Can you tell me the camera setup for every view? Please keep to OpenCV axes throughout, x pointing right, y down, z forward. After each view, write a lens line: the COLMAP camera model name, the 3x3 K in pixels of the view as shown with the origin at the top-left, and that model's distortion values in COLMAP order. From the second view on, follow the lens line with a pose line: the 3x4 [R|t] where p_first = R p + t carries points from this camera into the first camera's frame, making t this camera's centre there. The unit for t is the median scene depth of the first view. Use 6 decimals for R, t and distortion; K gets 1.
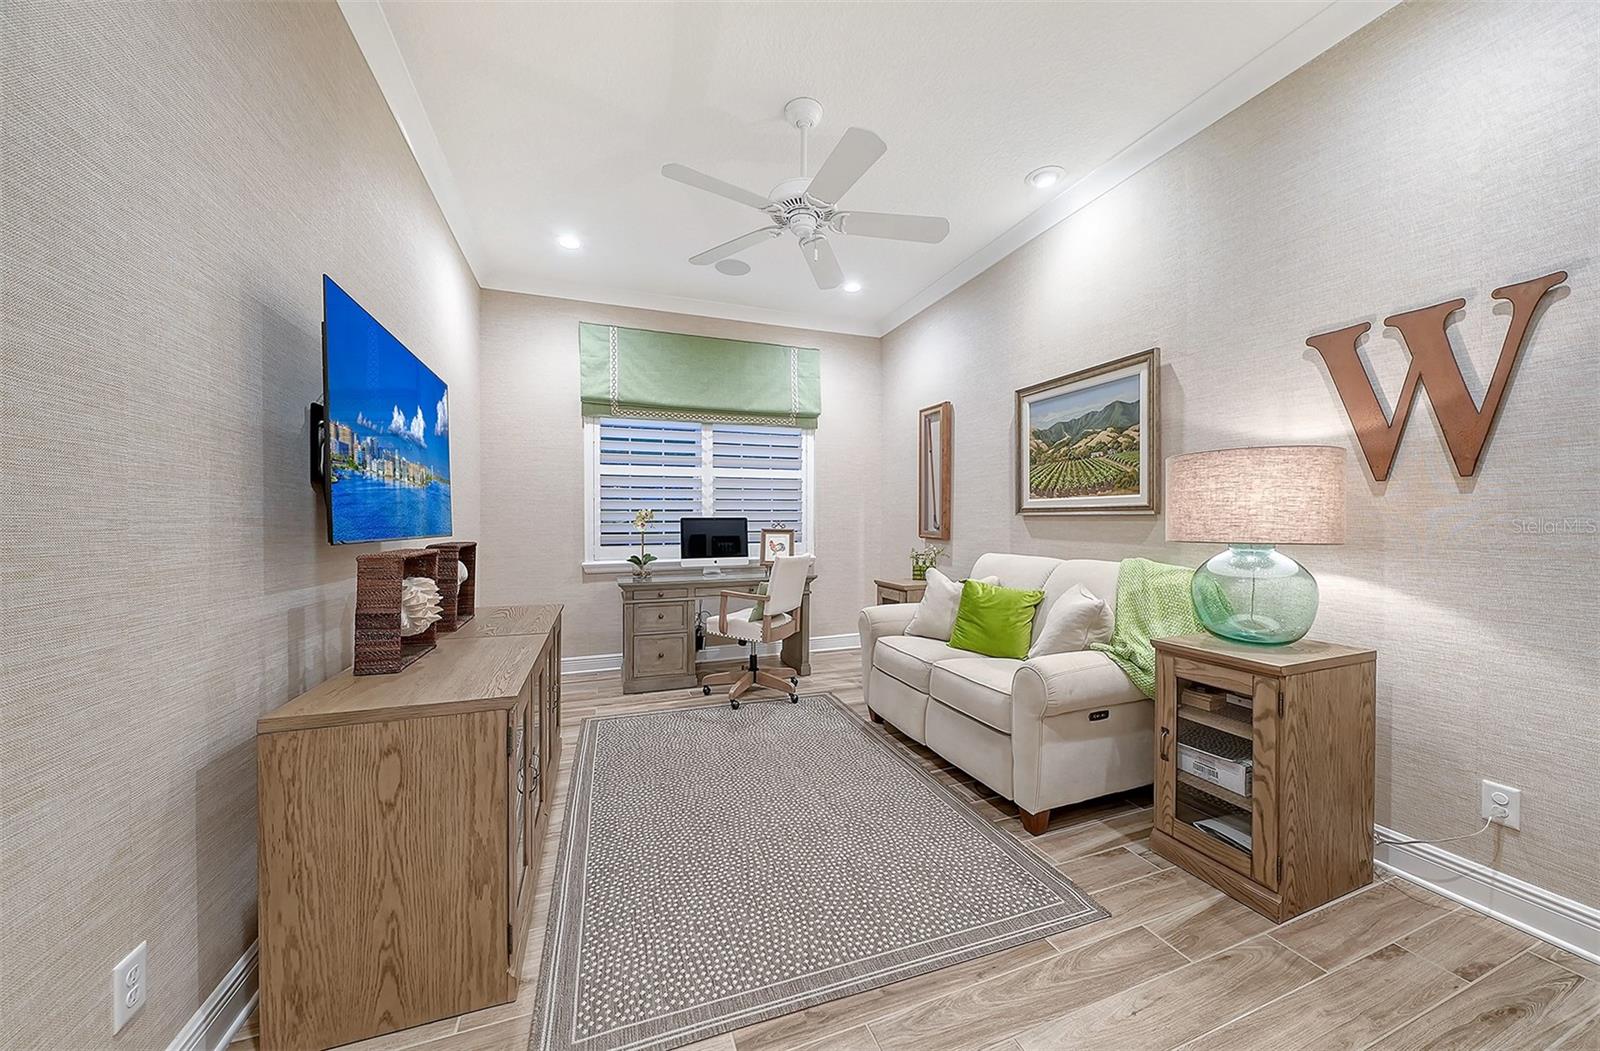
lens RADIAL K [[556.1, 0, 806.9], [0, 556.1, 481.6], [0, 0, 1]] dist [-0.002316, -0.000269]
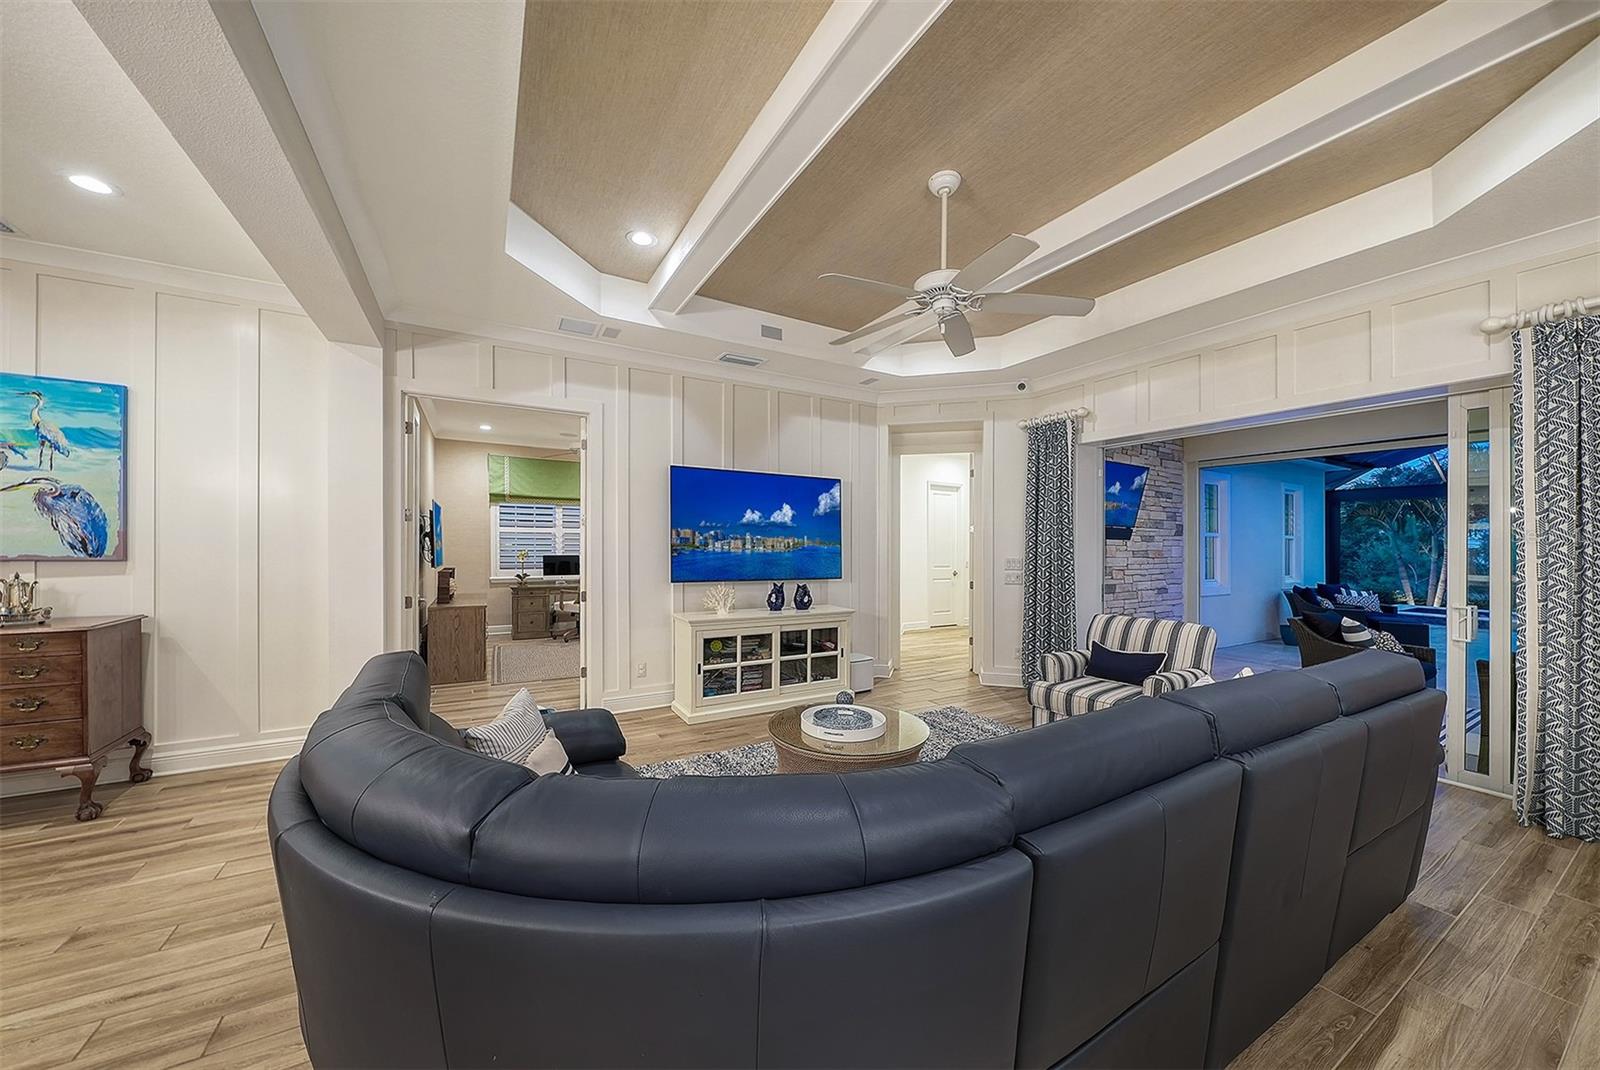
lens RADIAL K [[553.9, 0, 791.8], [0, 553.9, 542.0], [0, 0, 1]] dist [-0.009918, -0.000058]
pose [[0.988000, 0.018556, 0.153332, 0.434625], [-0.028421, 0.997647, 0.062394, -0.164021], [-0.151813, -0.066003, 0.986203, -1.350894]]
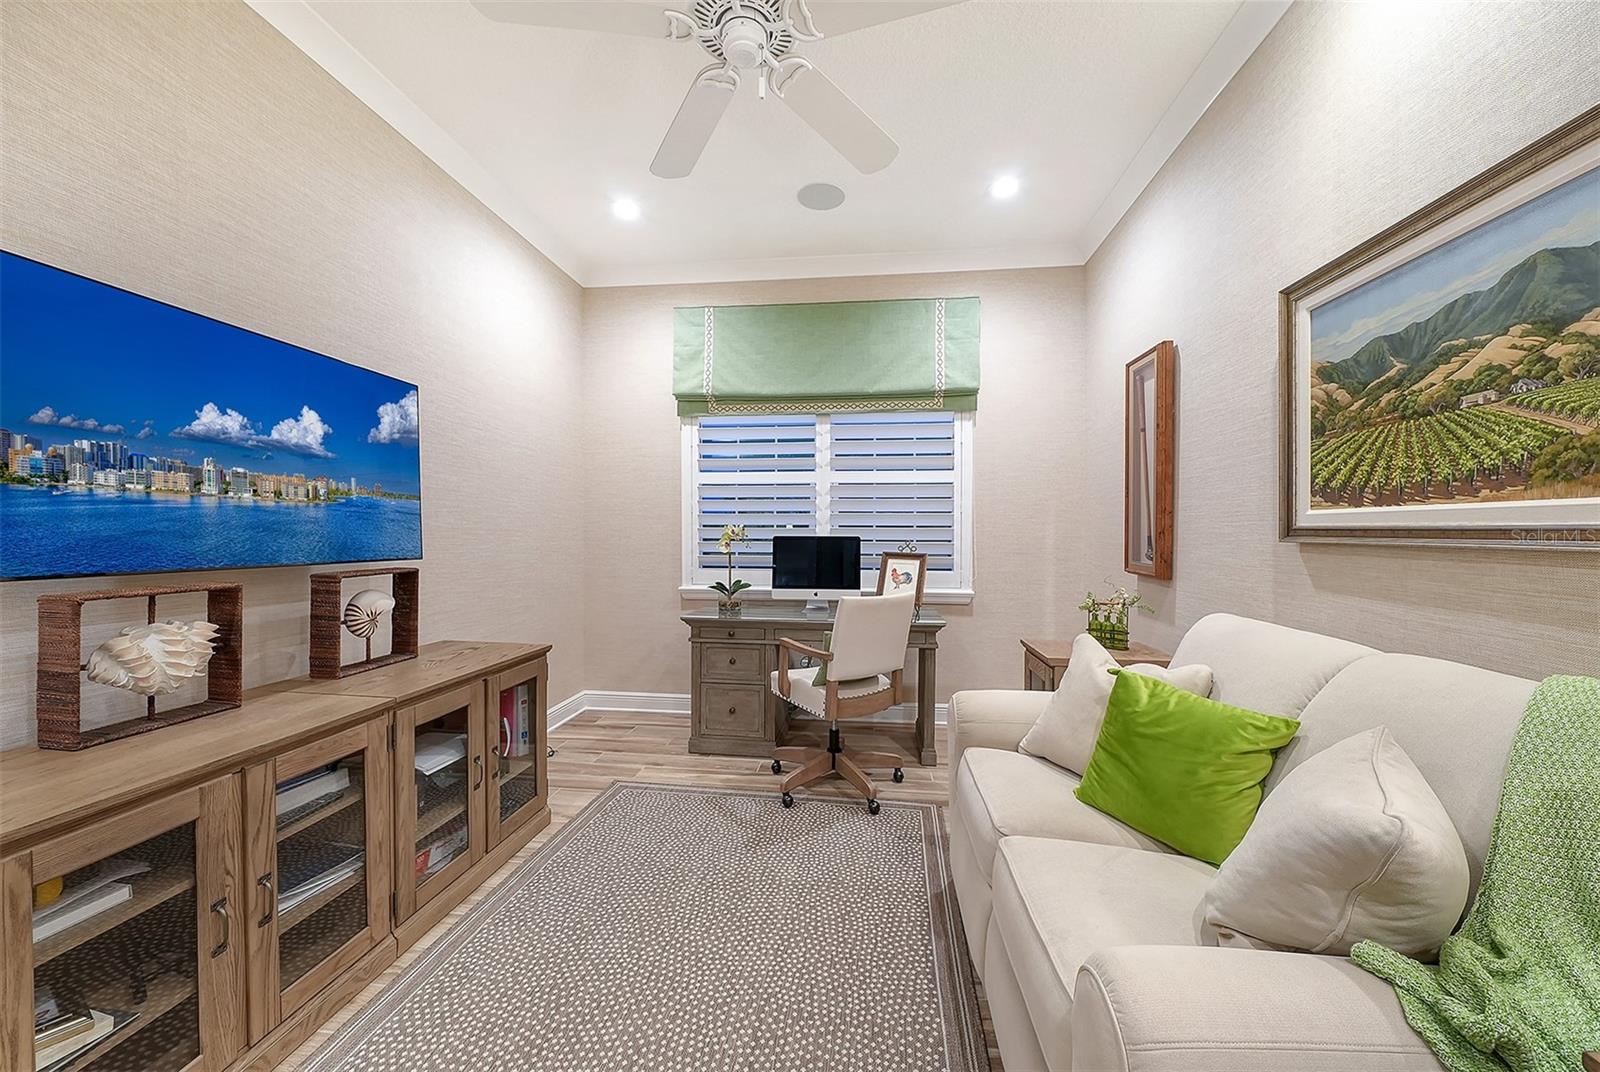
lens RADIAL K [[592.7, 0, 806.6], [0, 592.7, 502.9], [0, 0, 1]] dist [-0.002482, -0.000203]
pose [[0.891450, -0.013464, -0.452919, 0.239167], [0.022991, 0.999615, 0.015537, 0.007850], [0.452536, -0.024264, 0.891416, 0.337273]]
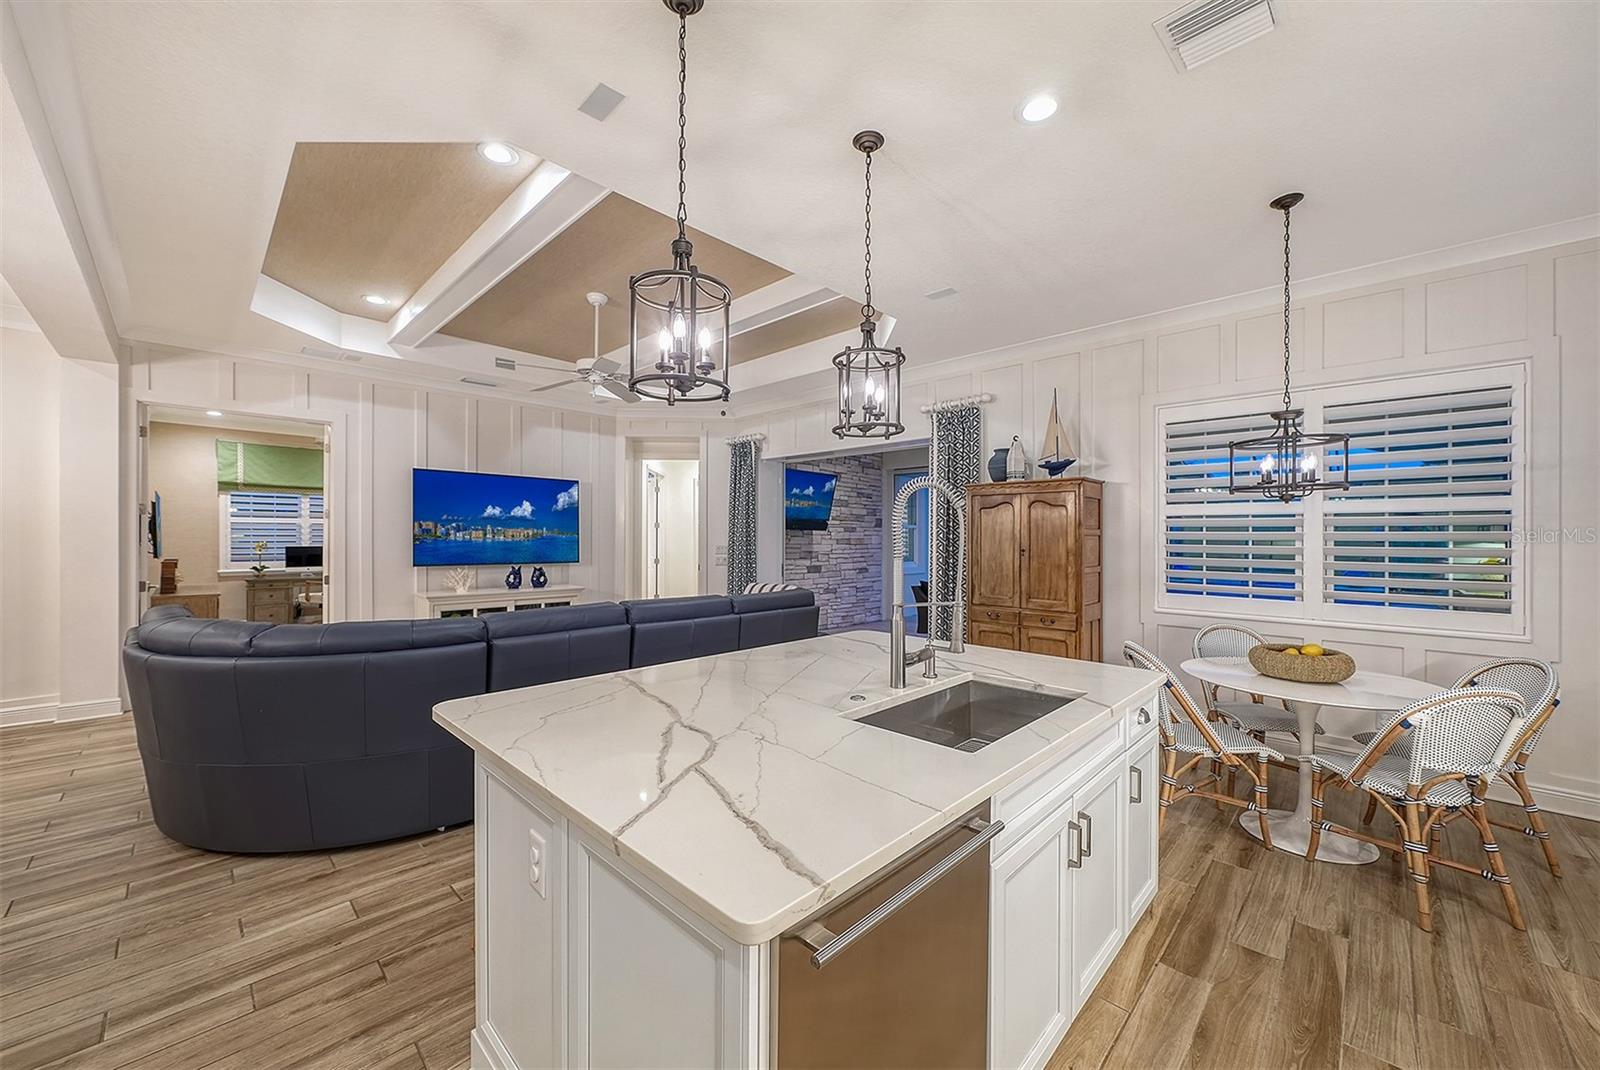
lens RADIAL K [[603.8, 0, 803.0], [0, 603.8, 530.4], [0, 0, 1]] dist [-0.007791, 0.000160]
pose [[0.903689, 0.019047, 0.427766, 0.627306], [-0.043727, 0.997892, 0.047944, -0.211402], [-0.425952, -0.062031, 0.902617, -2.043404]]
